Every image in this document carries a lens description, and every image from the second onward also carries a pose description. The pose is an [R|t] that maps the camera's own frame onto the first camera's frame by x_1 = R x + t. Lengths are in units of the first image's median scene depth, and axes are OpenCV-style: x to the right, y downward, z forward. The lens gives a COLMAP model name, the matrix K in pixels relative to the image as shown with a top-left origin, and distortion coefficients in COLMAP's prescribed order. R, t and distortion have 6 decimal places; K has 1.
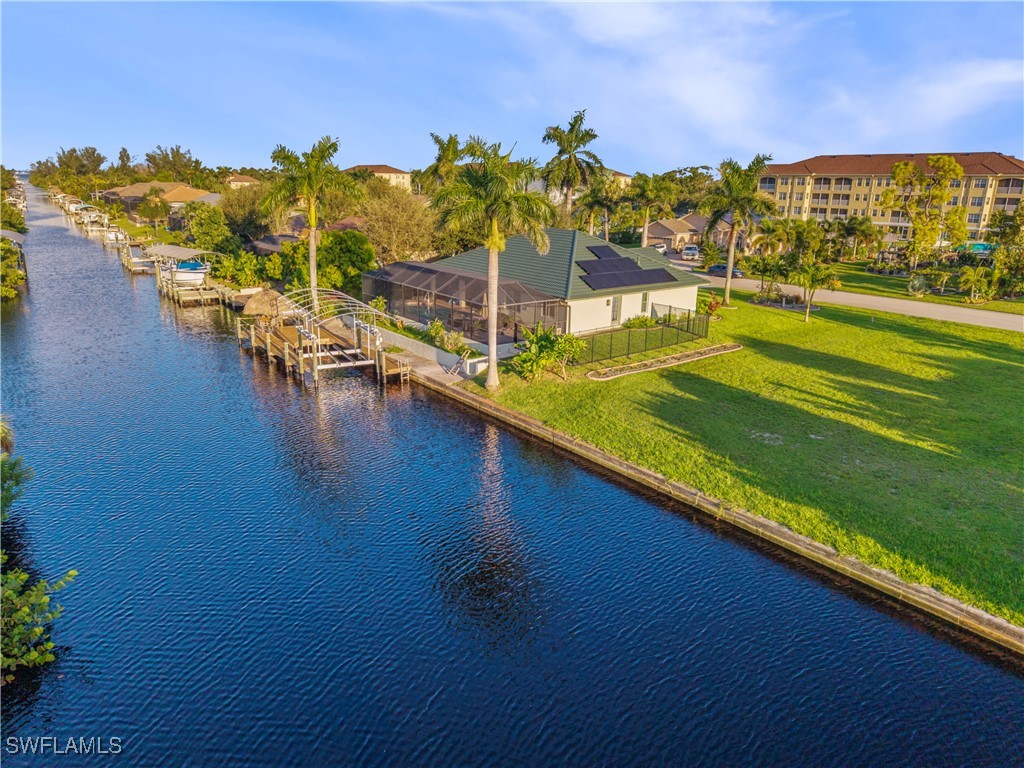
lens RADIAL K [[697.8, 0, 502.6], [0, 697.8, 382.8], [0, 0, 1]] dist [0.030456, -0.034735]
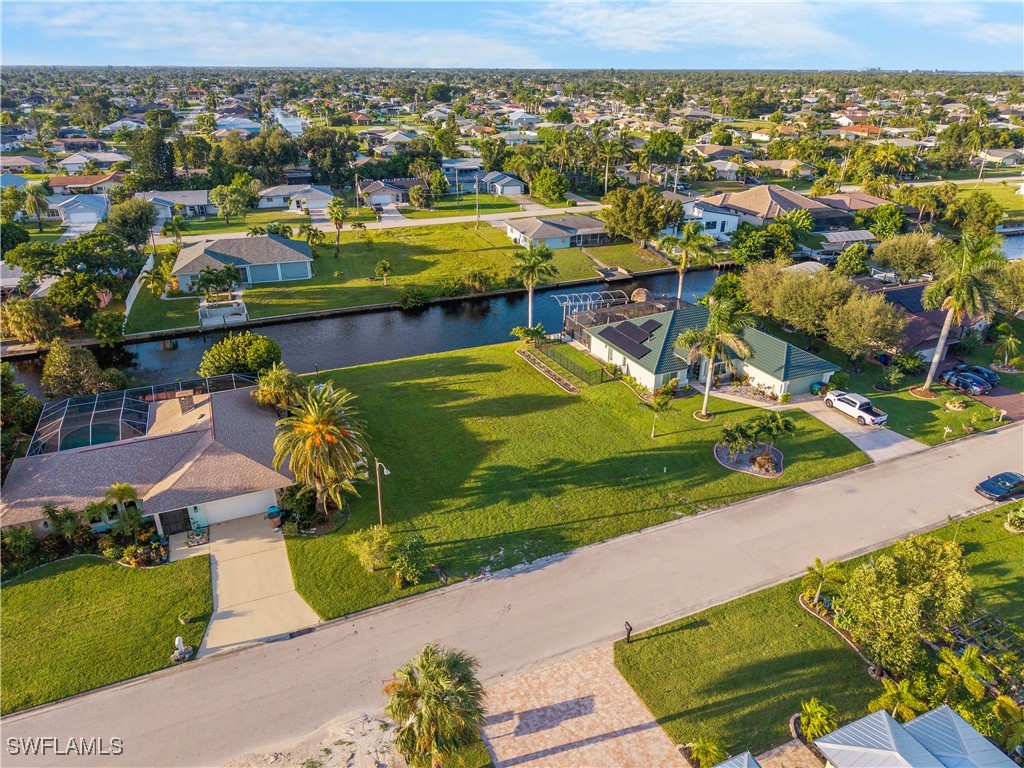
lens RADIAL K [[687.3, 0, 509.0], [0, 687.3, 380.9], [0, 0, 1]] dist [0.032943, -0.031225]
pose [[-0.218675, 0.390548, -0.894233, 1.859809], [-0.277283, 0.853765, 0.440681, -0.771292], [0.935572, 0.344321, -0.078405, 1.024218]]
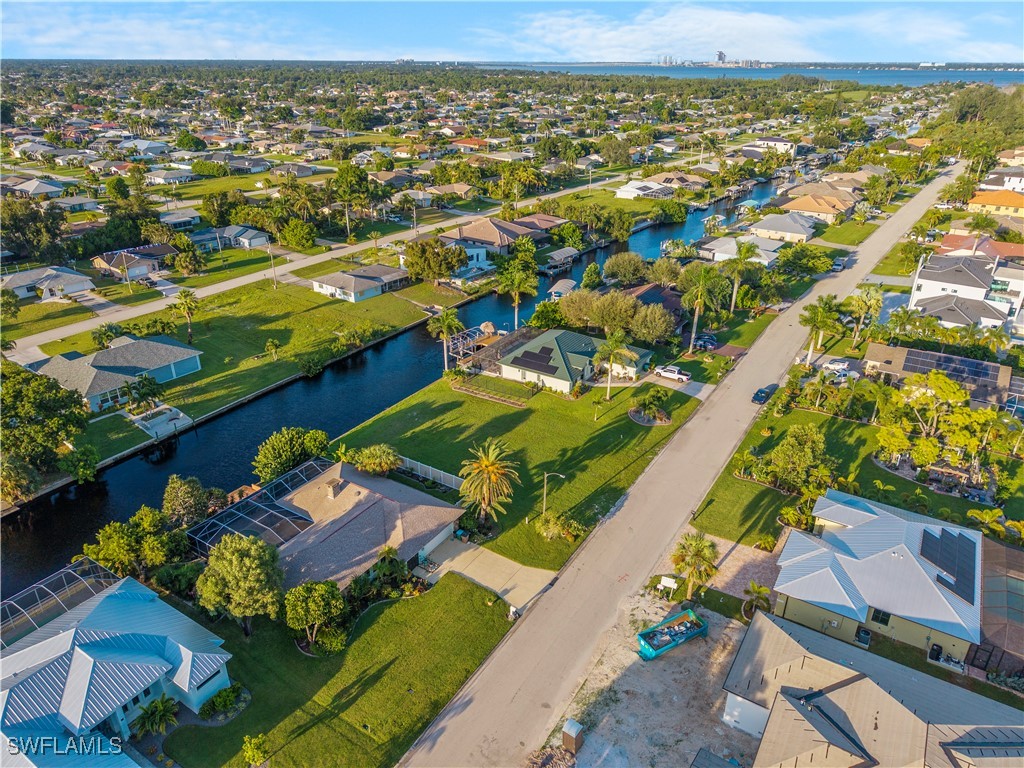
lens RADIAL K [[687.3, 0, 509.0], [0, 687.3, 380.9], [0, 0, 1]] dist [0.032943, -0.031225]
pose [[0.358577, 0.384453, -0.850658, 2.366321], [-0.257085, 0.916688, 0.305926, -0.874554], [0.897401, 0.108994, 0.427541, -0.045668]]
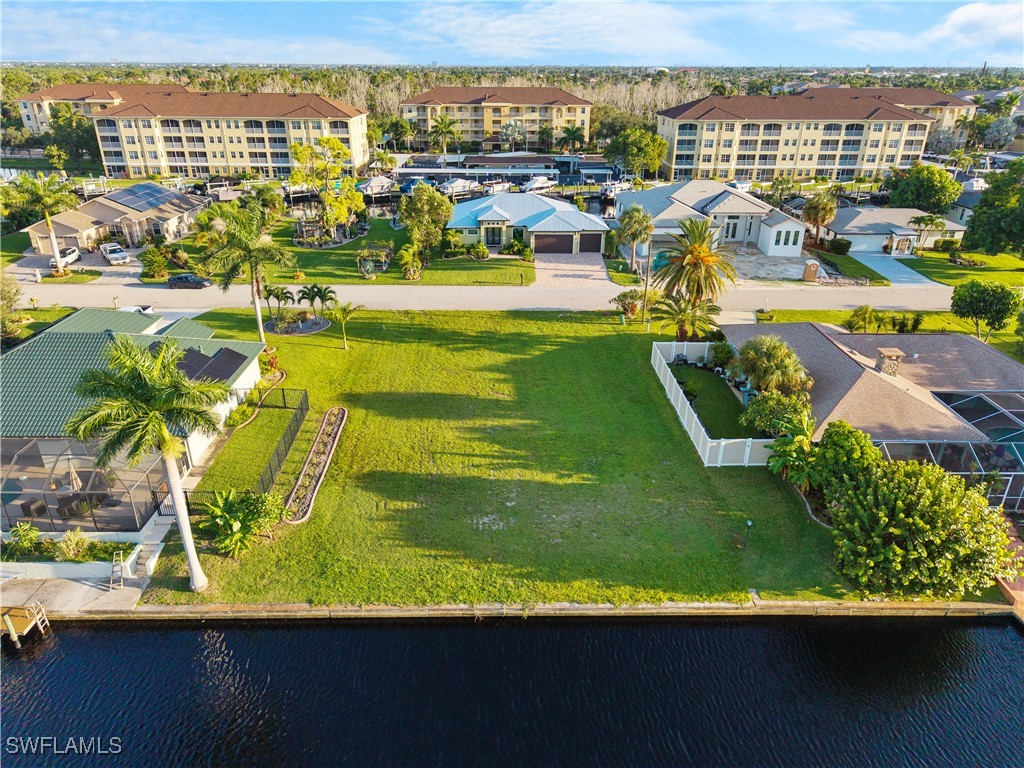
lens RADIAL K [[688.1, 0, 510.2], [0, 688.1, 382.1], [0, 0, 1]] dist [0.010782, -0.001368]
pose [[0.590897, -0.348622, 0.727532, -0.289470], [0.226849, 0.937224, 0.264858, -0.332656], [-0.774196, 0.008536, 0.632888, 0.116171]]
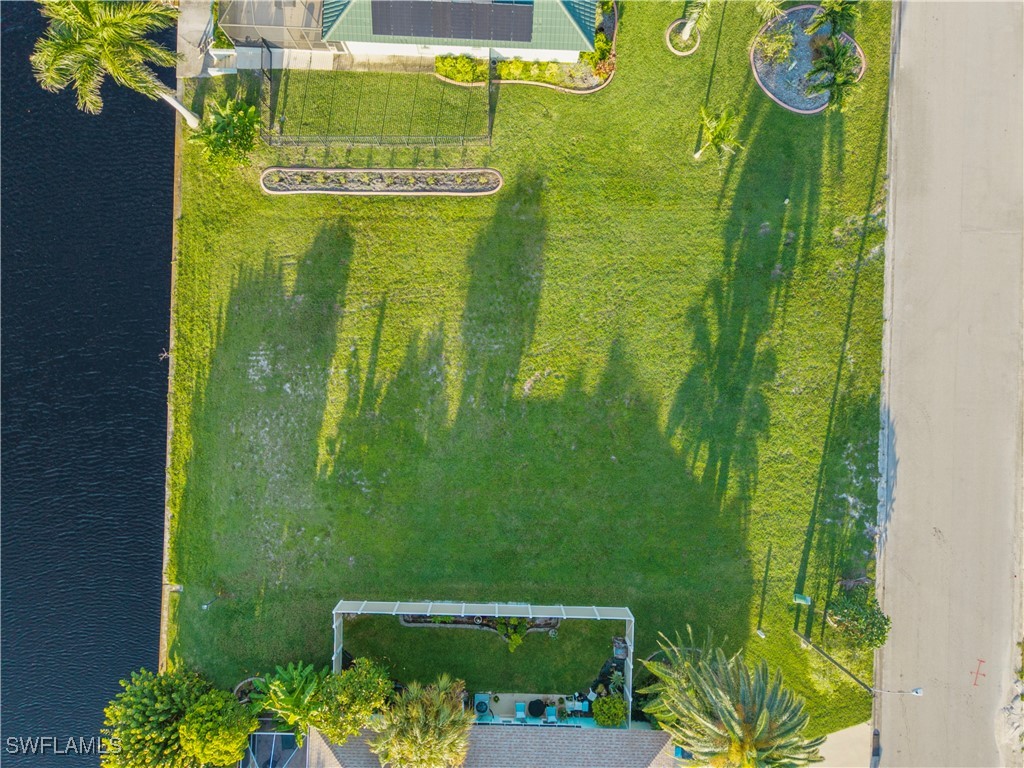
lens RADIAL K [[687.3, 0, 509.0], [0, 687.3, 380.9], [0, 0, 1]] dist [0.032943, -0.031225]
pose [[0.779502, 0.626313, -0.010401, 0.533732], [-0.170334, 0.227916, 0.958666, -0.867843], [0.602796, -0.745510, 0.284344, 0.603870]]
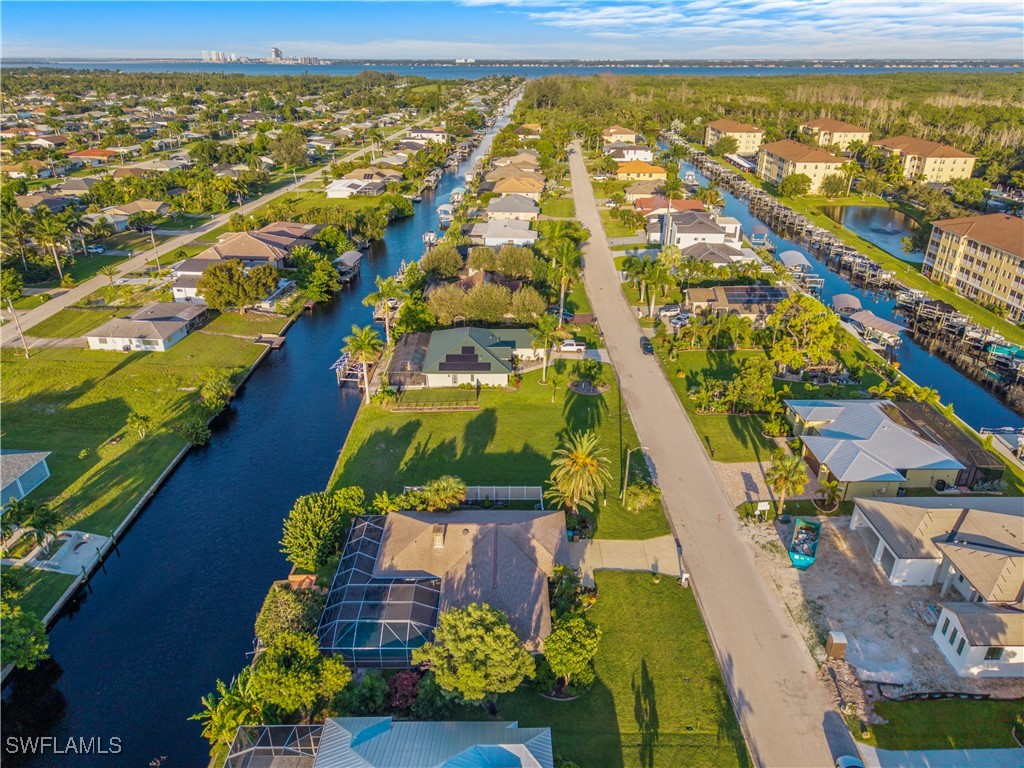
lens RADIAL K [[687.3, 0, 509.0], [0, 687.3, 380.9], [0, 0, 1]] dist [0.032943, -0.031225]
pose [[0.808212, 0.239702, -0.537900, 1.692730], [-0.154209, 0.967683, 0.199520, -0.643248], [0.568343, -0.078305, 0.819057, -0.835711]]
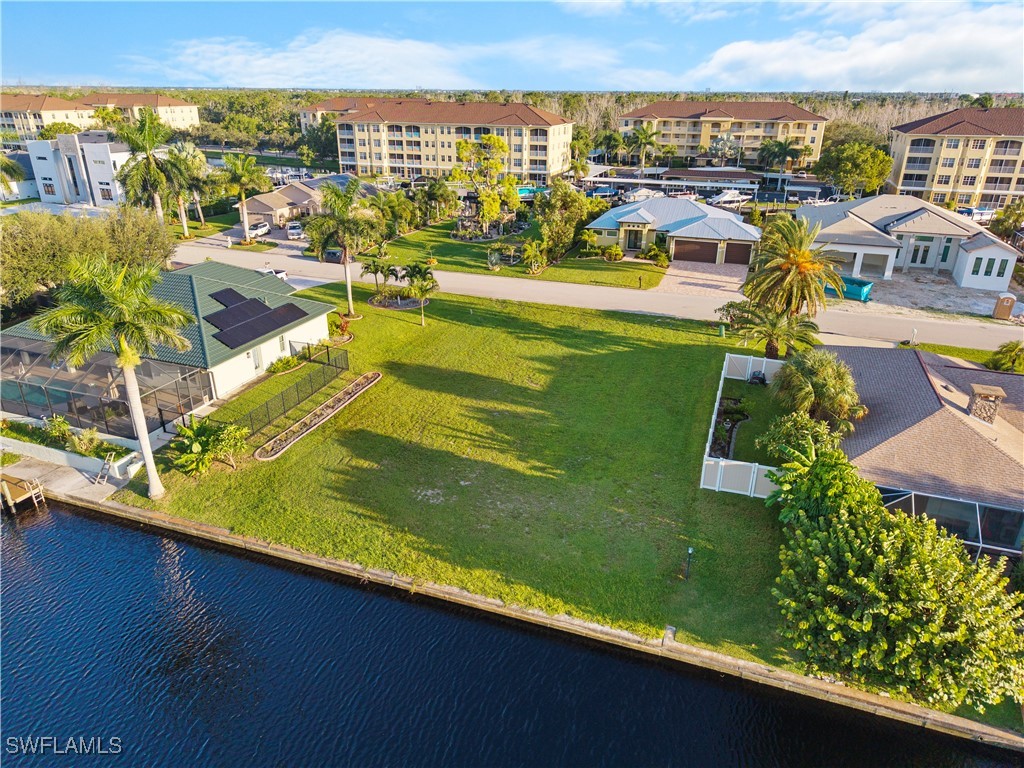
lens RADIAL K [[687.3, 0, 509.0], [0, 687.3, 380.9], [0, 0, 1]] dist [0.032943, -0.031225]
pose [[0.837407, -0.221350, 0.499754, -0.044966], [0.157069, 0.973217, 0.167864, -0.204066], [-0.523526, -0.062074, 0.849746, -0.058642]]
